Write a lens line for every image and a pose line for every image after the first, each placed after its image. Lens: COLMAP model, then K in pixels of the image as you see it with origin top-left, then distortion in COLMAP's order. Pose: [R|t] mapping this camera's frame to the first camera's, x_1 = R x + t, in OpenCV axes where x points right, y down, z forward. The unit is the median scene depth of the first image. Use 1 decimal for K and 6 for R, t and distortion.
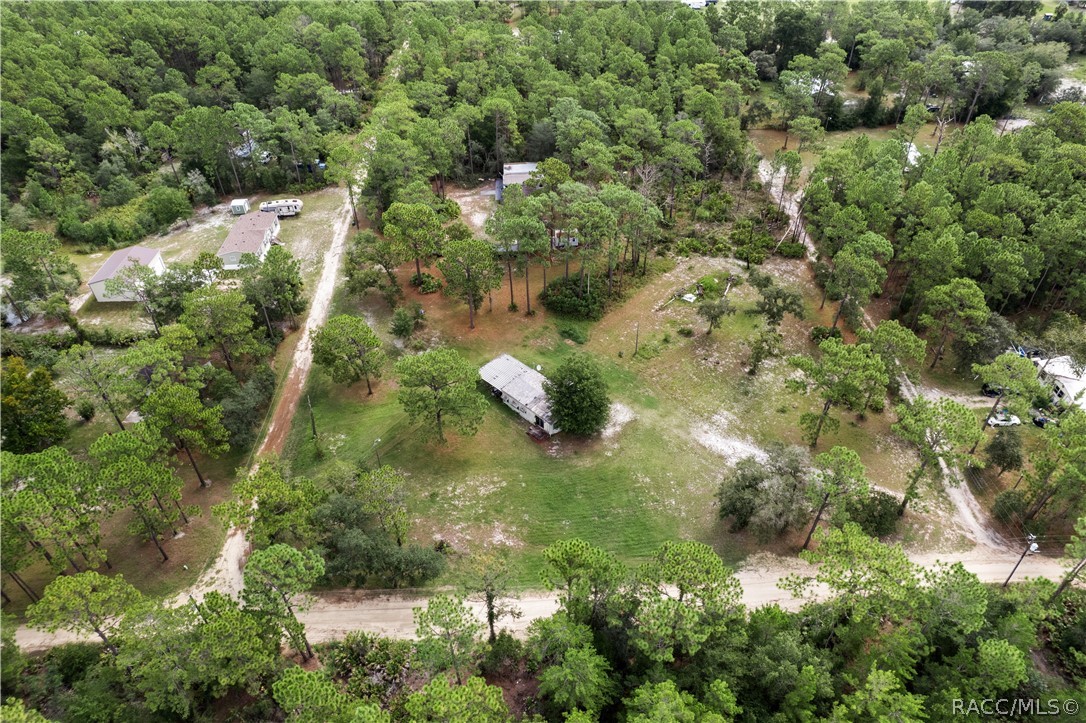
lens RADIAL K [[696.9, 0, 543.0], [0, 696.9, 361.5], [0, 0, 1]] dist [-0.048180, 0.001975]
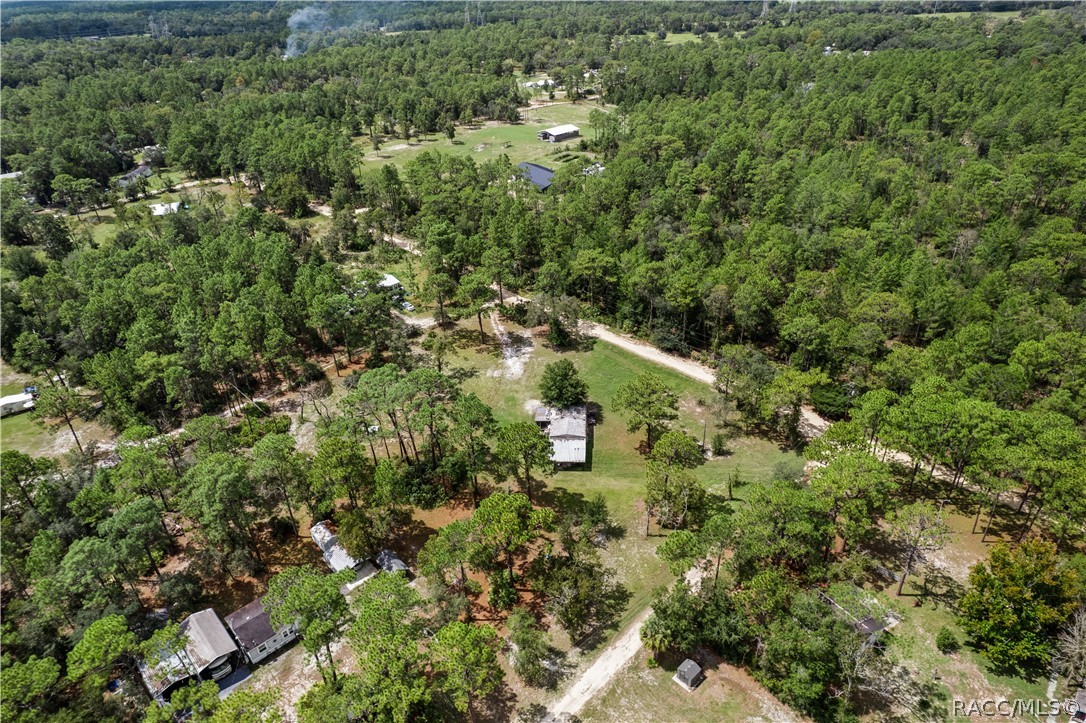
lens RADIAL K [[696.9, 0, 543.0], [0, 696.9, 361.5], [0, 0, 1]] dist [-0.048180, 0.001975]
pose [[-0.666911, -0.341159, 0.662450, -0.687029], [0.517511, 0.427568, 0.741193, -0.852765], [-0.536107, 0.837135, -0.108596, 0.944239]]
